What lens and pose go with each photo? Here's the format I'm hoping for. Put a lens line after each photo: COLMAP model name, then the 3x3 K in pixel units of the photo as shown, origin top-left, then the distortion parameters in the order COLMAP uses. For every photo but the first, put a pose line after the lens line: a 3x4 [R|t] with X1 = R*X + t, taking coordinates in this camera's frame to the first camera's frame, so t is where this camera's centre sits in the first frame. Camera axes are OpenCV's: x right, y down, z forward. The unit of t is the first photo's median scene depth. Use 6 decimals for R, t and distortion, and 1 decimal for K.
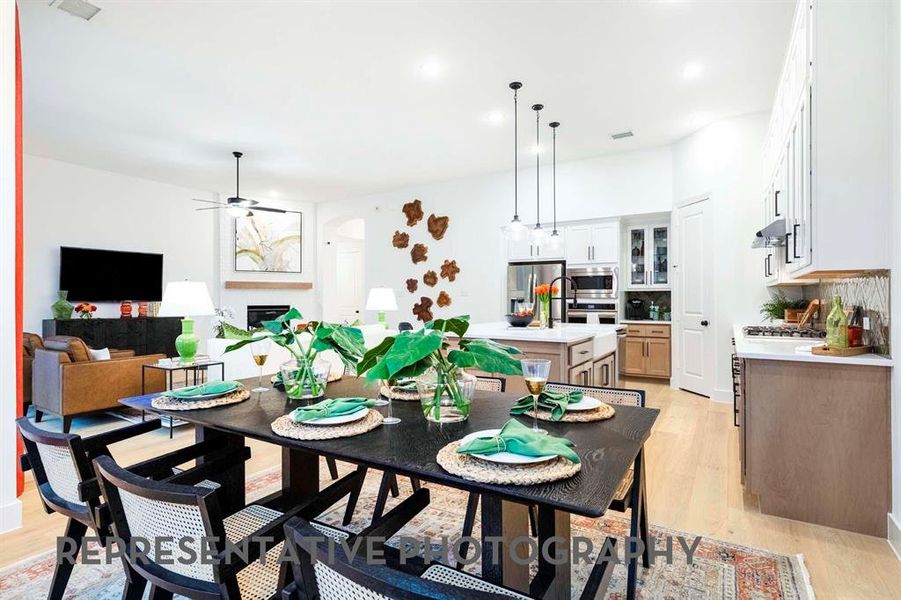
lens RADIAL K [[417.9, 0, 457.3], [0, 417.9, 298.4], [0, 0, 1]] dist [0.001447, 0.000088]
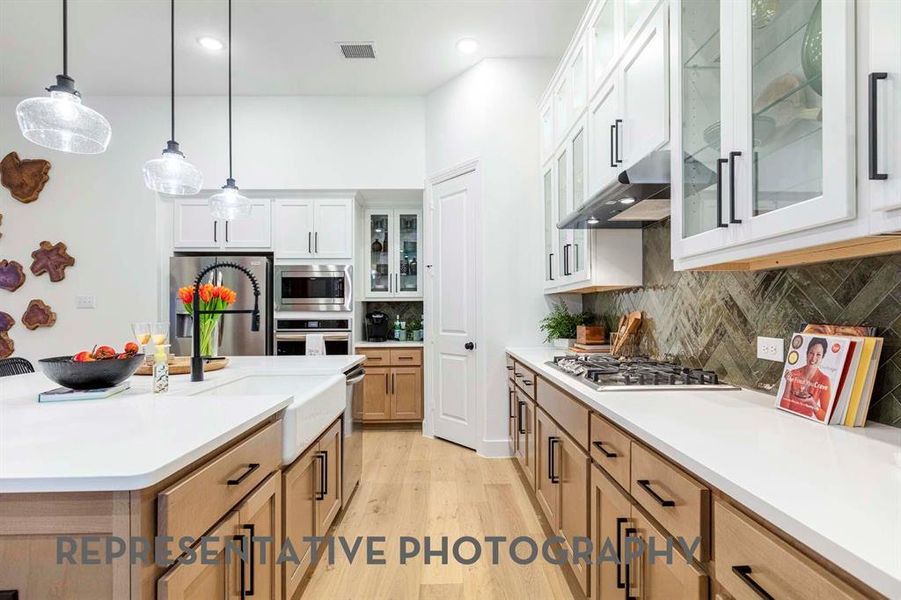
lens RADIAL K [[417.9, 0, 457.3], [0, 417.9, 298.4], [0, 0, 1]] dist [0.001447, 0.000088]
pose [[0.823629, 0.012197, 0.566997, 0.137213], [0.006021, 0.999524, -0.030247, 0.000236], [-0.567097, 0.028326, 0.823164, 0.338790]]
